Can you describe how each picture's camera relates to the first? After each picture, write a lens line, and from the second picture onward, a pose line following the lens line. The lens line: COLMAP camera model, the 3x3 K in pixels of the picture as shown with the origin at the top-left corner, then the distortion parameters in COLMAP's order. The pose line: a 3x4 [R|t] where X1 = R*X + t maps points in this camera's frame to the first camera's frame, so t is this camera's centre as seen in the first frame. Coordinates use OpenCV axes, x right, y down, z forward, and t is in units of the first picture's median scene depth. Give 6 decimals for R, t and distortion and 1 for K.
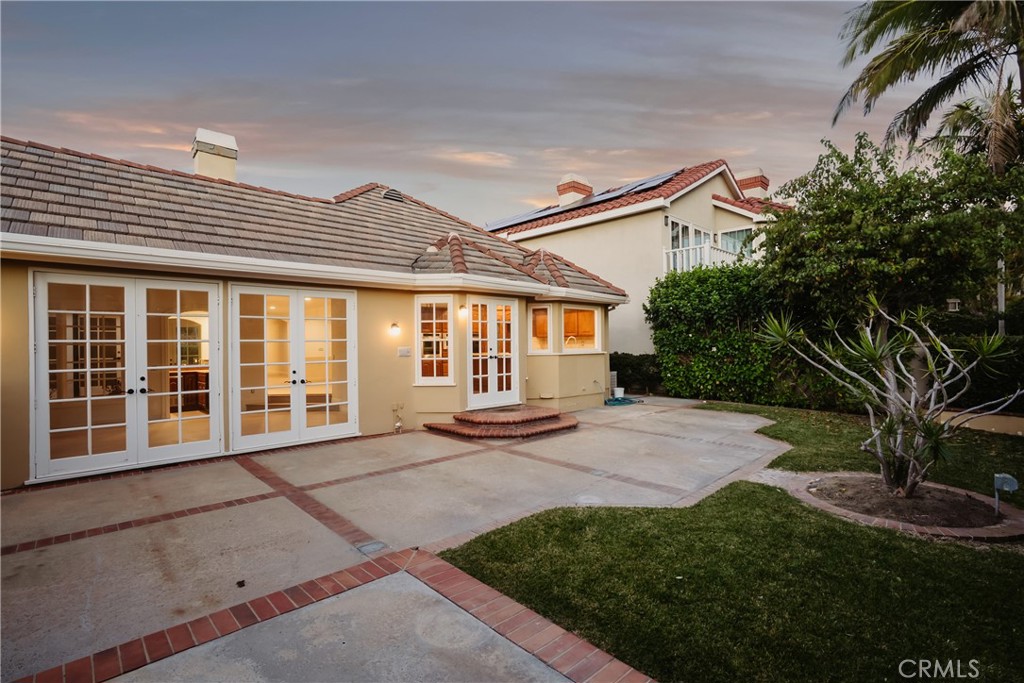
lens RADIAL K [[477.4, 0, 509.3], [0, 477.4, 342.1], [0, 0, 1]] dist [-0.023010, 0.001172]
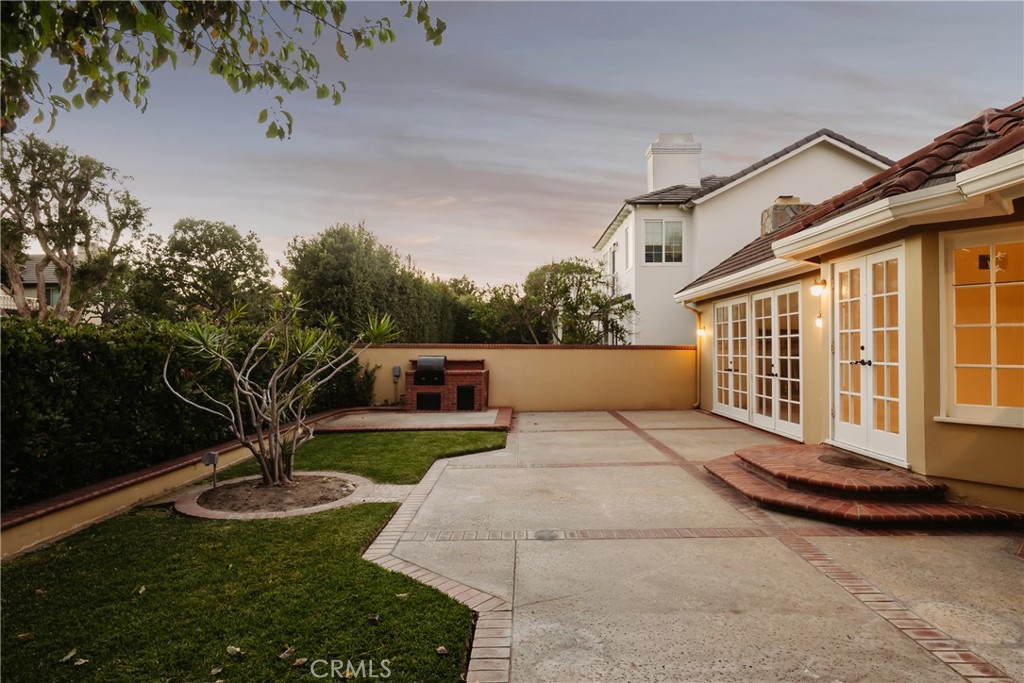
lens RADIAL K [[561.2, 0, 504.9], [0, 561.2, 345.6], [0, 0, 1]] dist [-0.011429, 0.009359]
pose [[-0.705289, 0.017306, -0.708708, 0.935079], [0.024808, 0.999692, -0.000277, 0.003509], [0.708485, -0.017777, -0.705502, 1.542892]]
